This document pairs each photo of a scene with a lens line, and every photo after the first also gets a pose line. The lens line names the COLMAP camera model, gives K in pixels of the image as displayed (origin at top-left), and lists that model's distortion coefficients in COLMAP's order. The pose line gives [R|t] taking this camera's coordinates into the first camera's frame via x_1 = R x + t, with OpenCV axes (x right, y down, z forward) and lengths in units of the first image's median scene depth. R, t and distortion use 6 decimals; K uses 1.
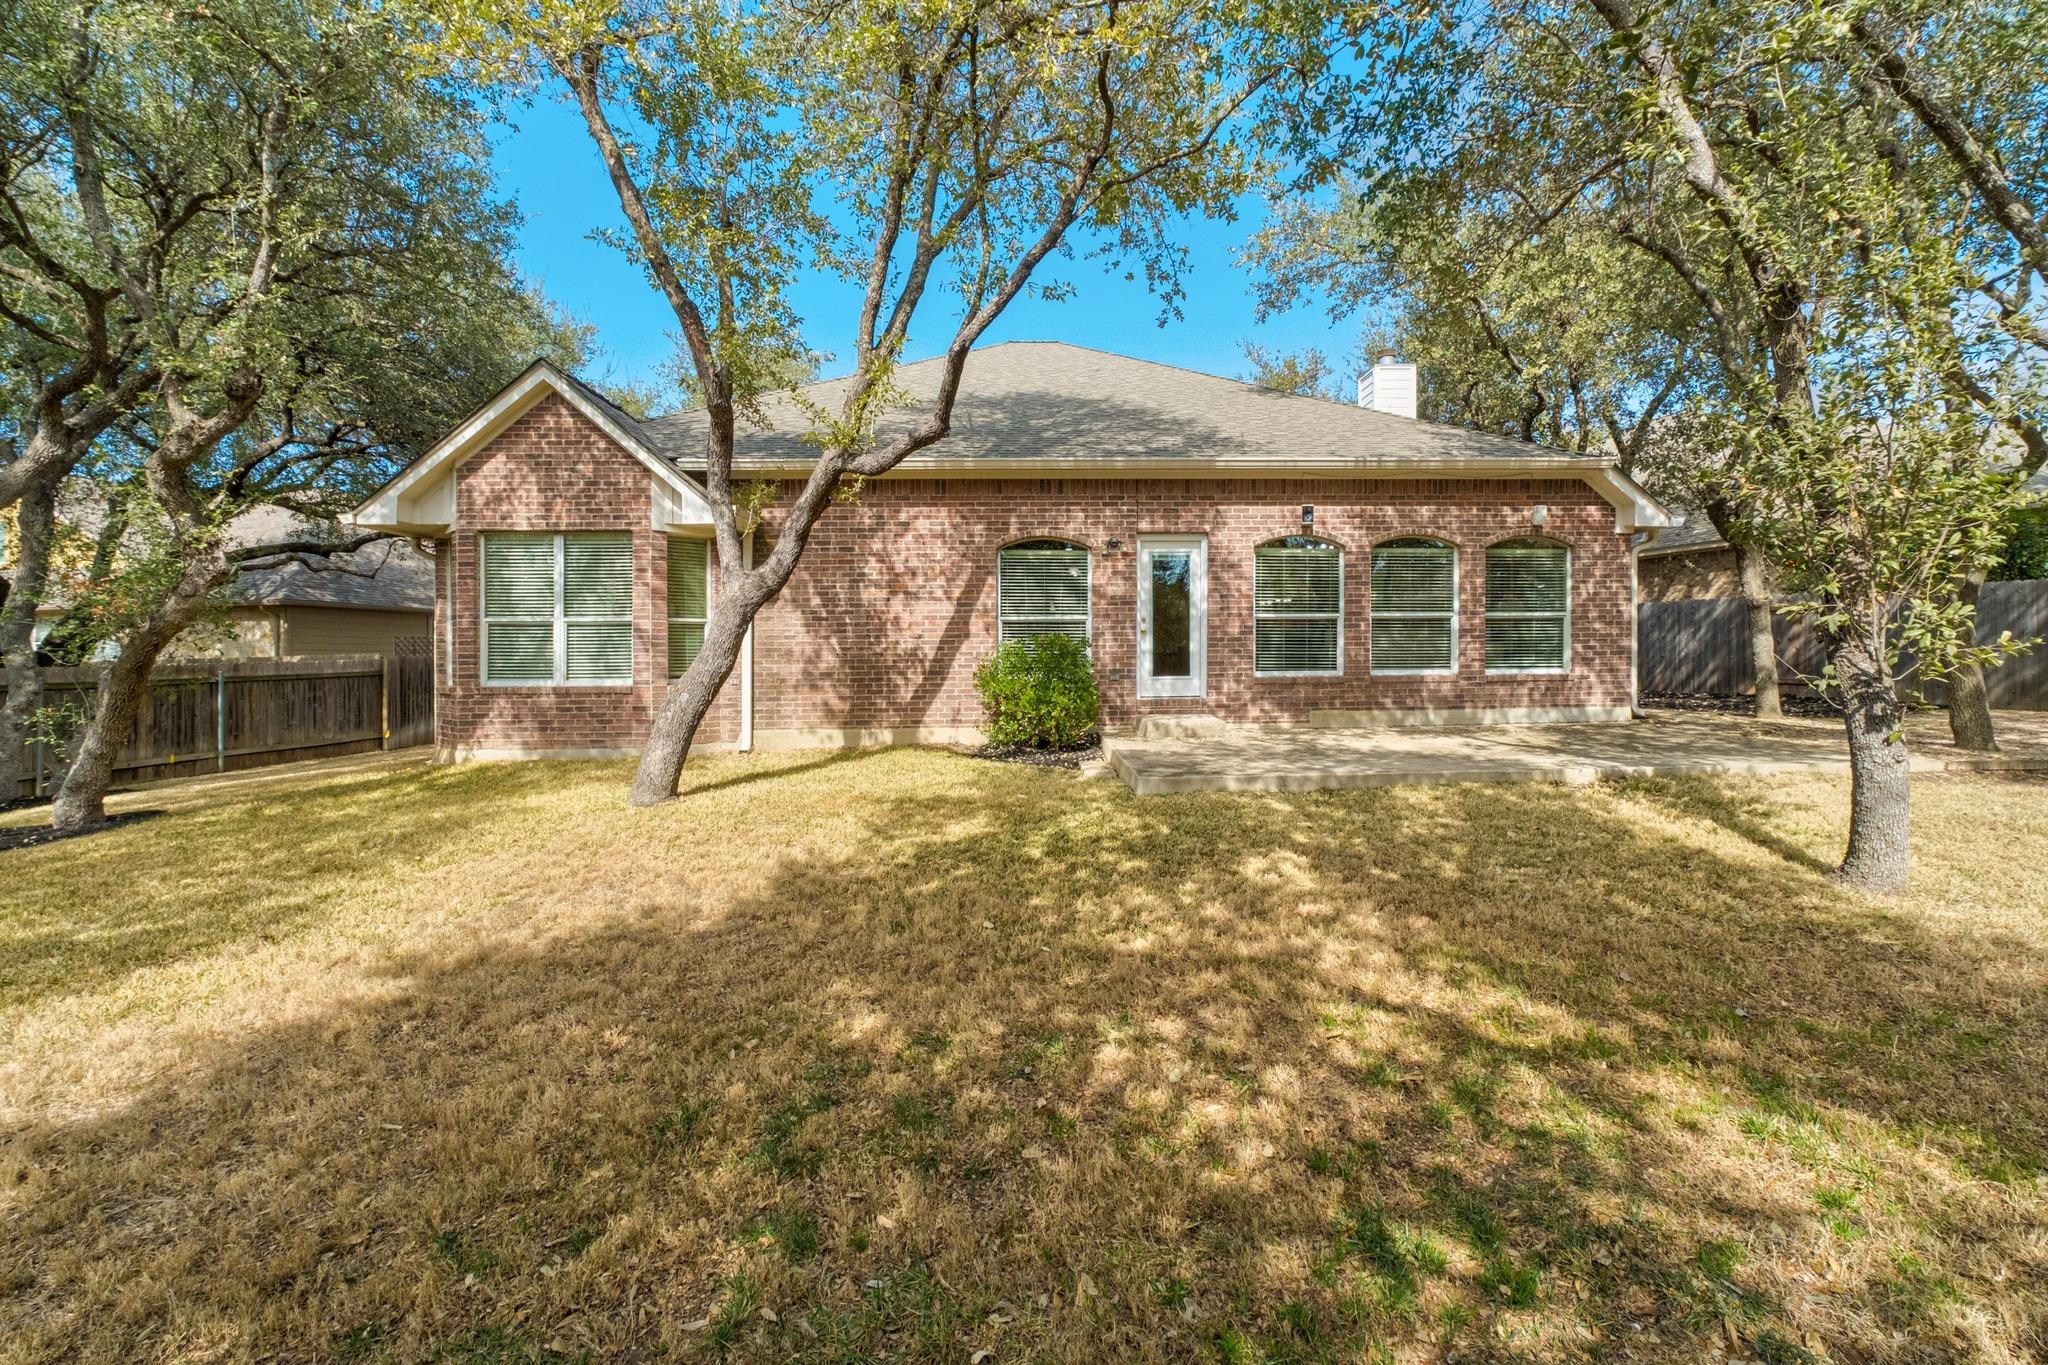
lens RADIAL K [[864.6, 0, 1039.5], [0, 864.6, 666.2], [0, 0, 1]] dist [-0.011777, 0.003142]
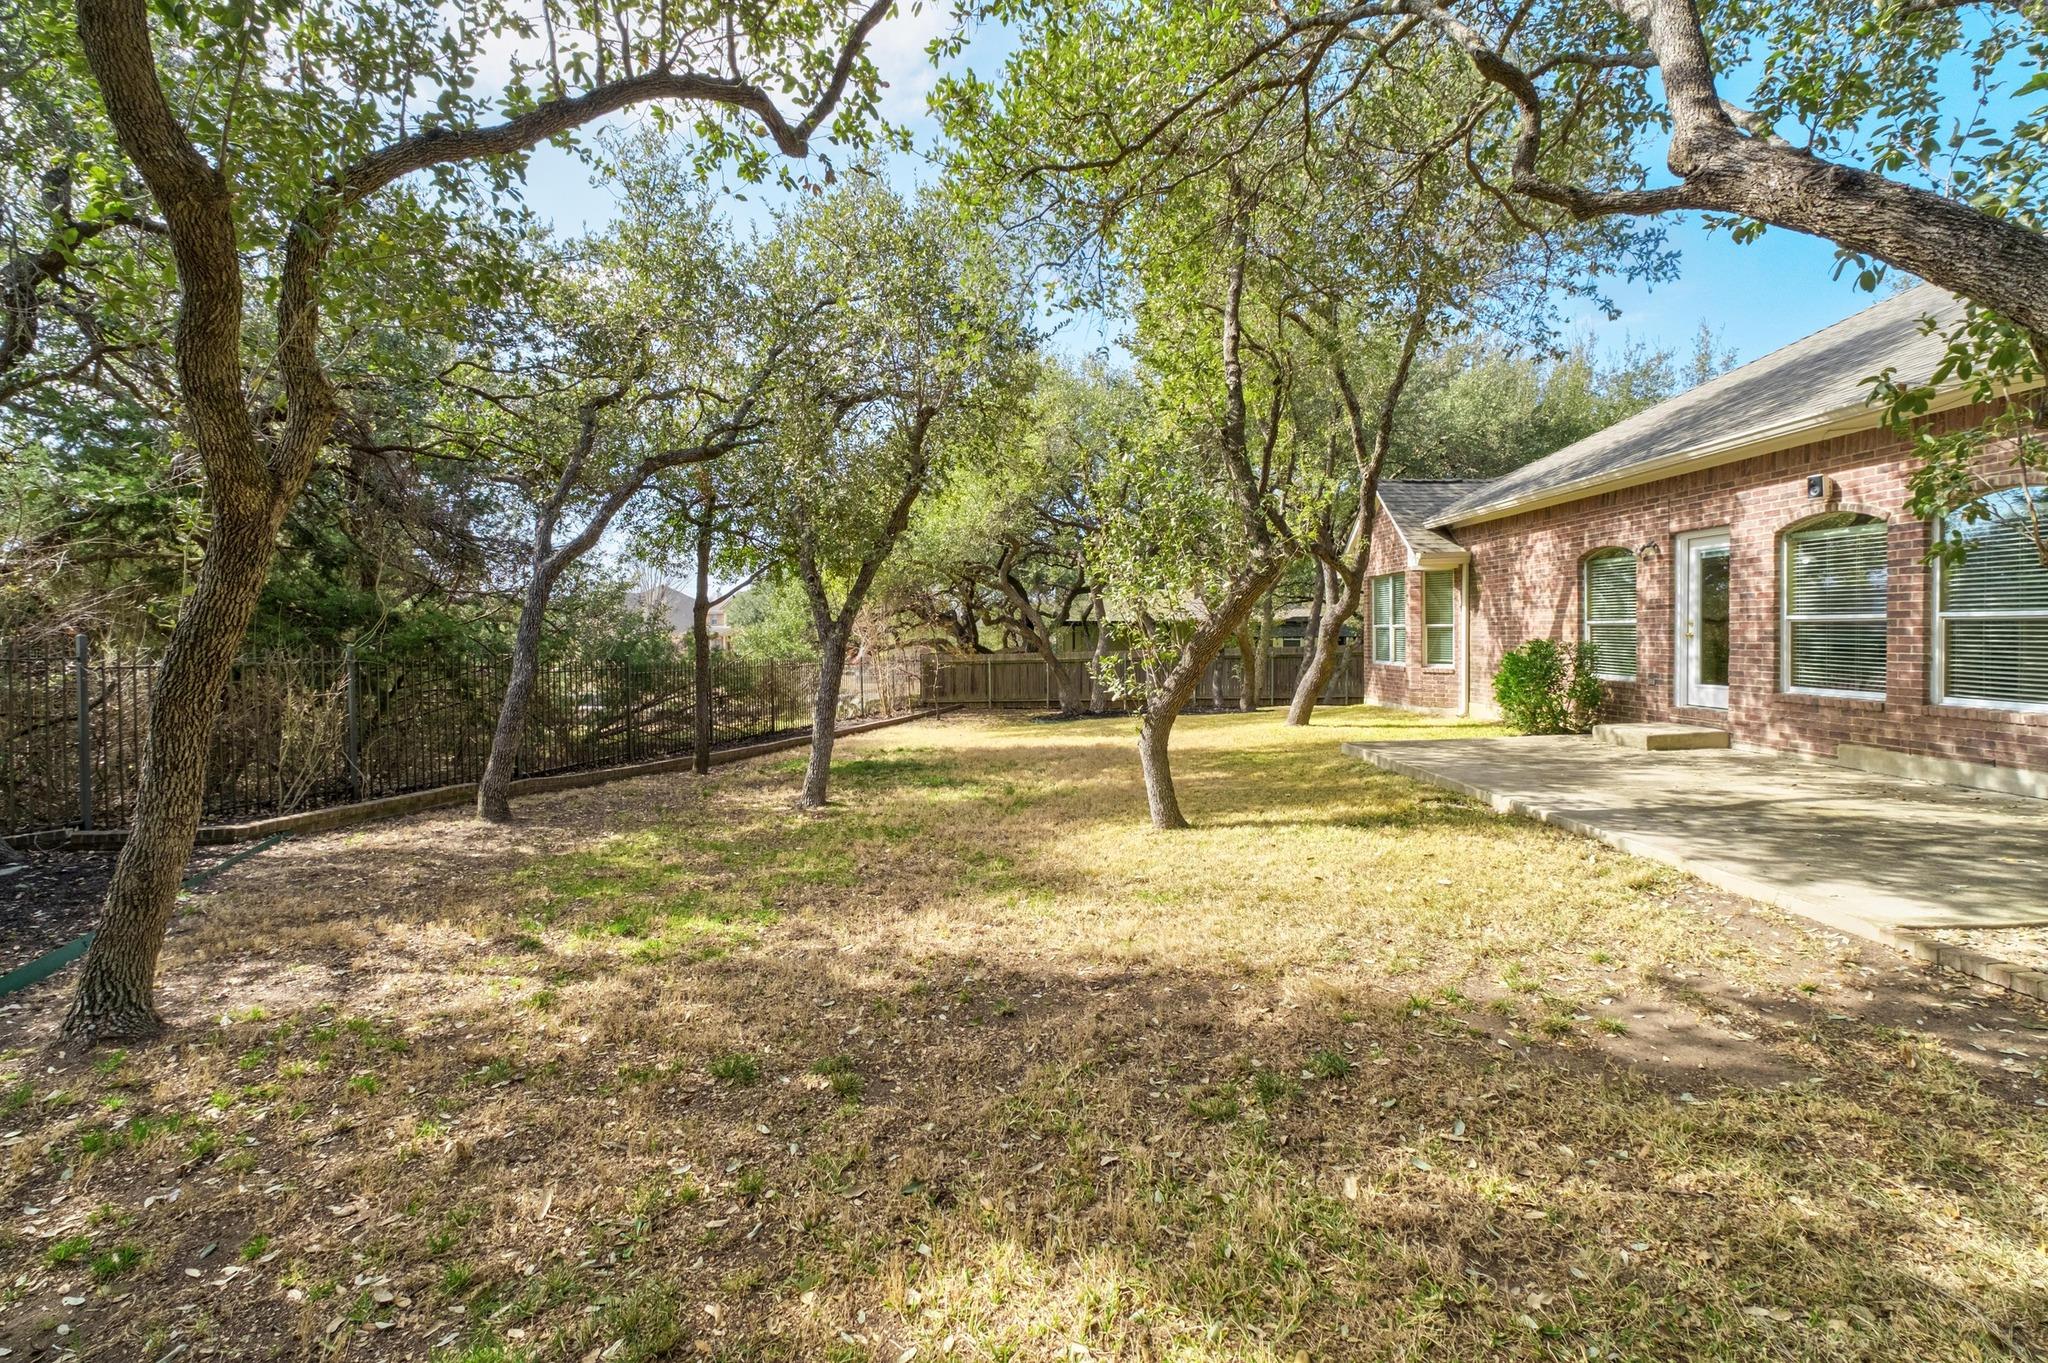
lens RADIAL K [[864.6, 0, 1027.2], [0, 864.6, 650.3], [0, 0, 1]] dist [-0.011777, 0.003142]
pose [[-0.048115, 0.030119, -0.998388, 1.113664], [0.018857, 0.999395, 0.029241, -0.066324], [0.998664, -0.017420, -0.048654, 0.331559]]
